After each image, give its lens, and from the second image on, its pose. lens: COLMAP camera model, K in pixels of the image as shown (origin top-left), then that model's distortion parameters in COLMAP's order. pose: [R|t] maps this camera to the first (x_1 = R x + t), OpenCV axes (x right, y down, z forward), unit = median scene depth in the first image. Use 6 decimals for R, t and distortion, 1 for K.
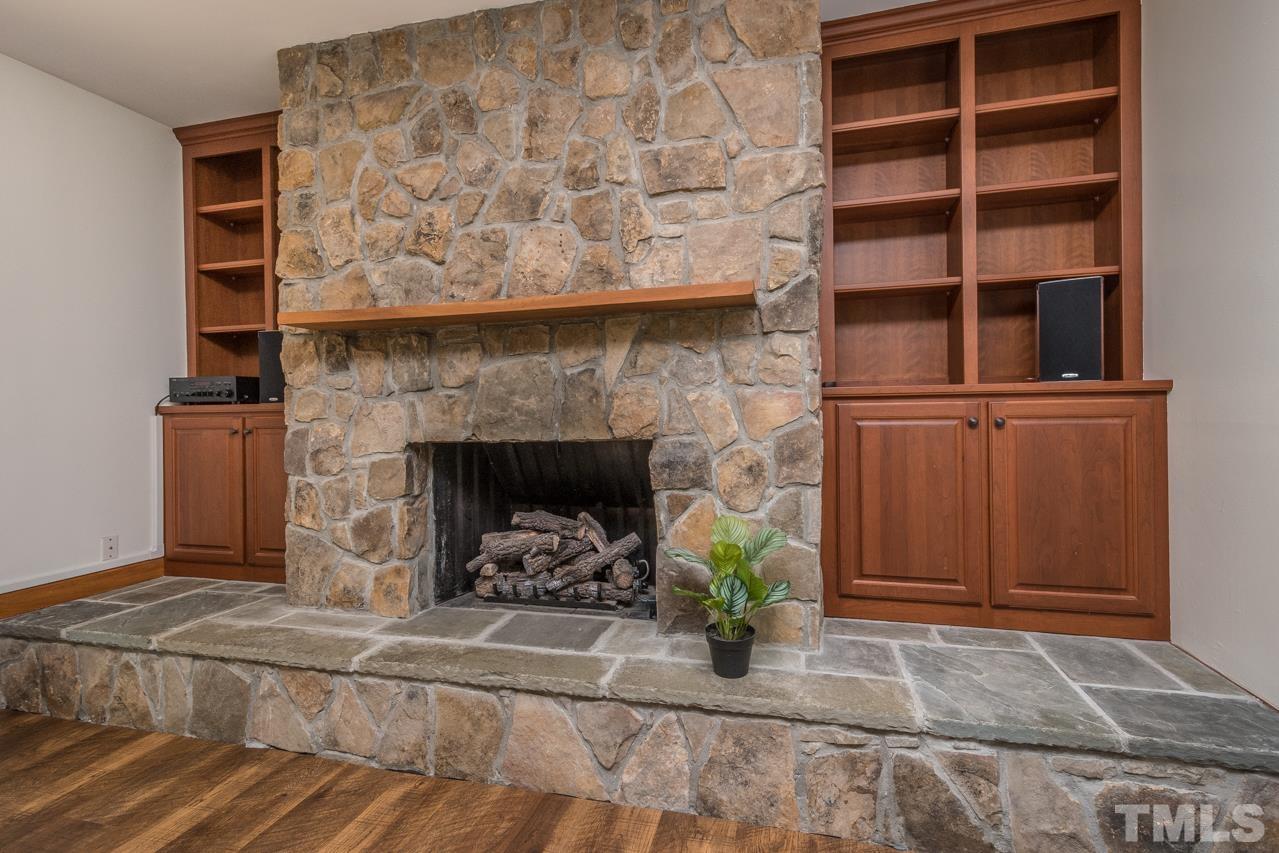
lens RADIAL K [[598.1, 0, 643.2], [0, 598.1, 416.1], [0, 0, 1]] dist [0.002539, 0.000083]
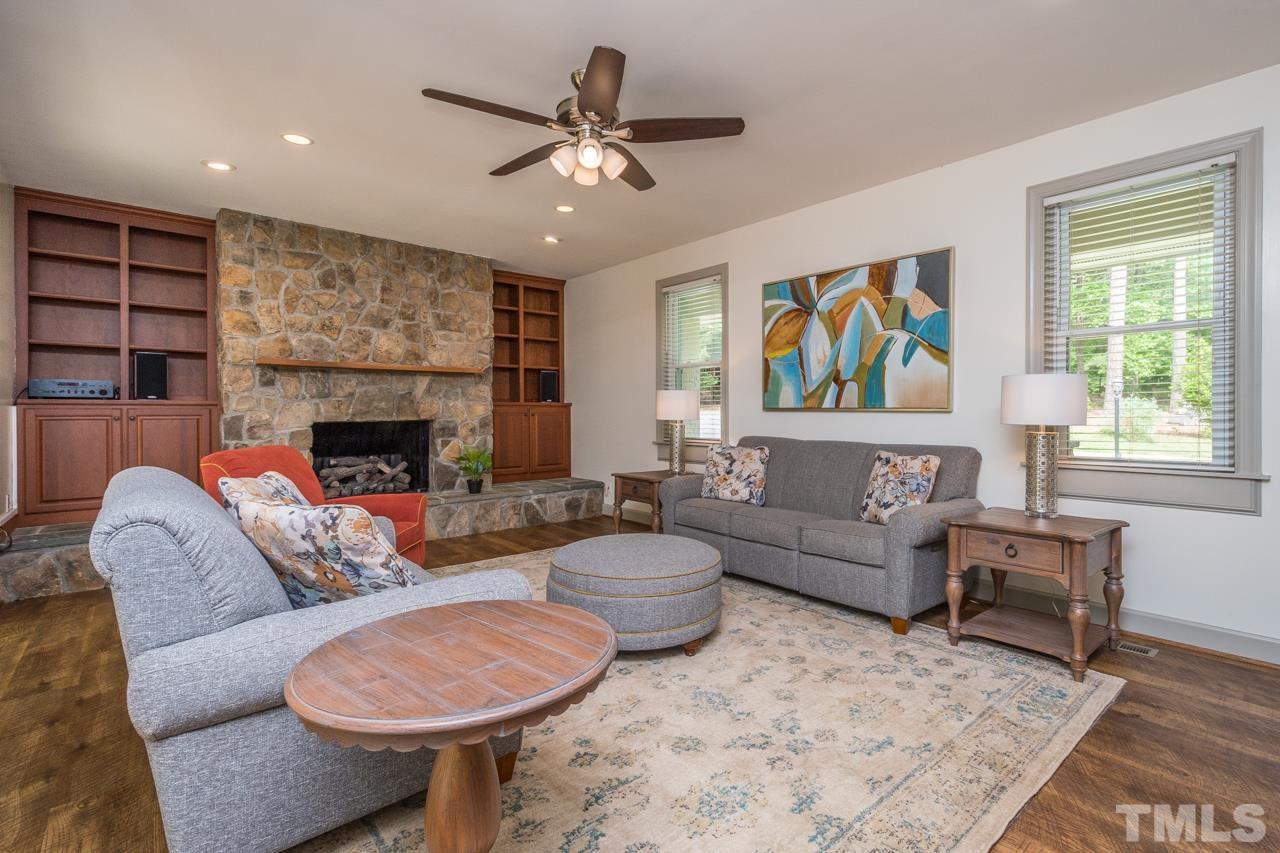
lens RADIAL K [[605.6, 0, 666.4], [0, 605.6, 418.2], [0, 0, 1]] dist [0.009675, -0.000049]
pose [[0.563503, 0.005172, 0.826098, -1.547422], [-0.001361, 0.999985, -0.005332, 0.042869], [-0.826113, 0.001880, 0.563502, -1.306343]]
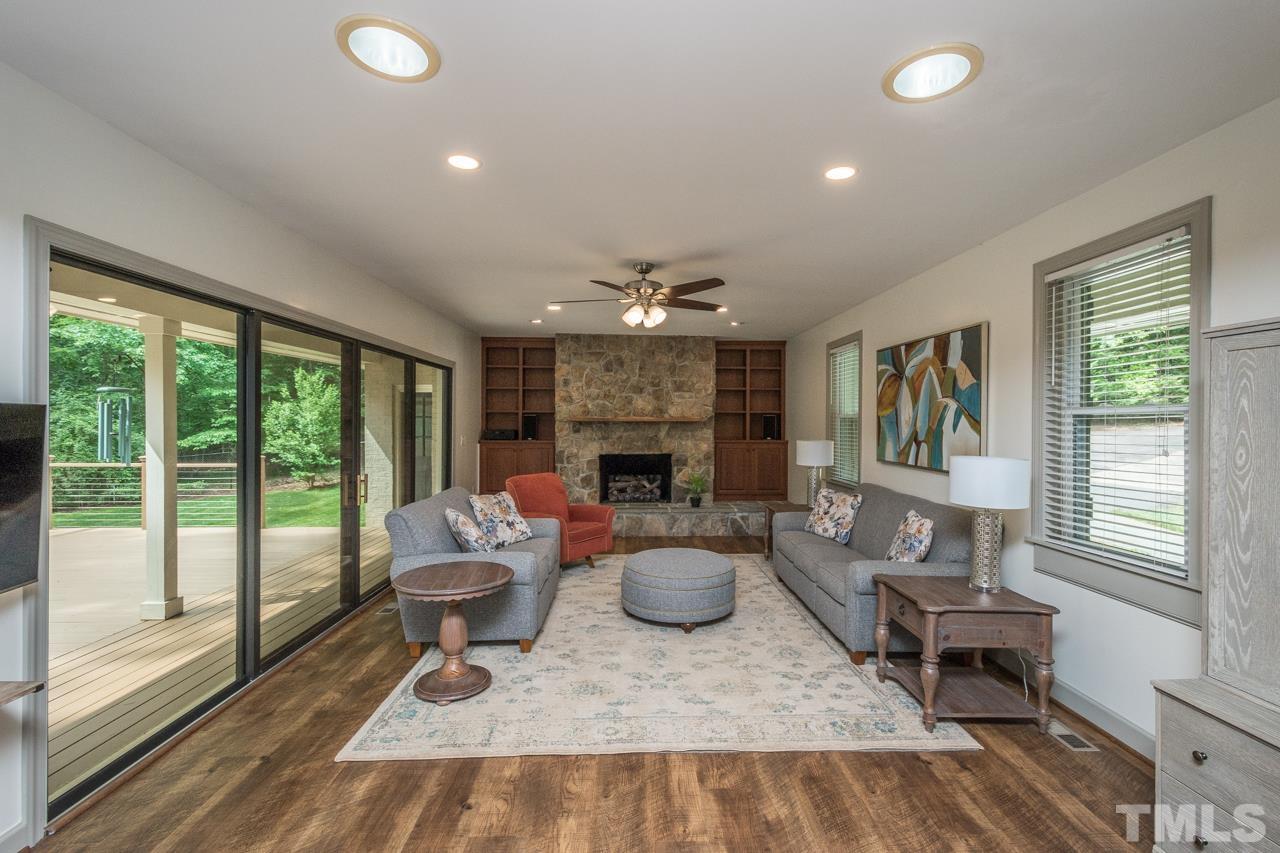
lens RADIAL K [[563.8, 0, 640.0], [0, 563.8, 426.5], [0, 0, 1]] dist [0.010826, -0.000066]
pose [[0.963474, 0.014914, 0.267387, -1.103591], [-0.015220, 0.999884, -0.000932, -0.123269], [-0.267370, -0.003172, 0.963589, -2.329424]]
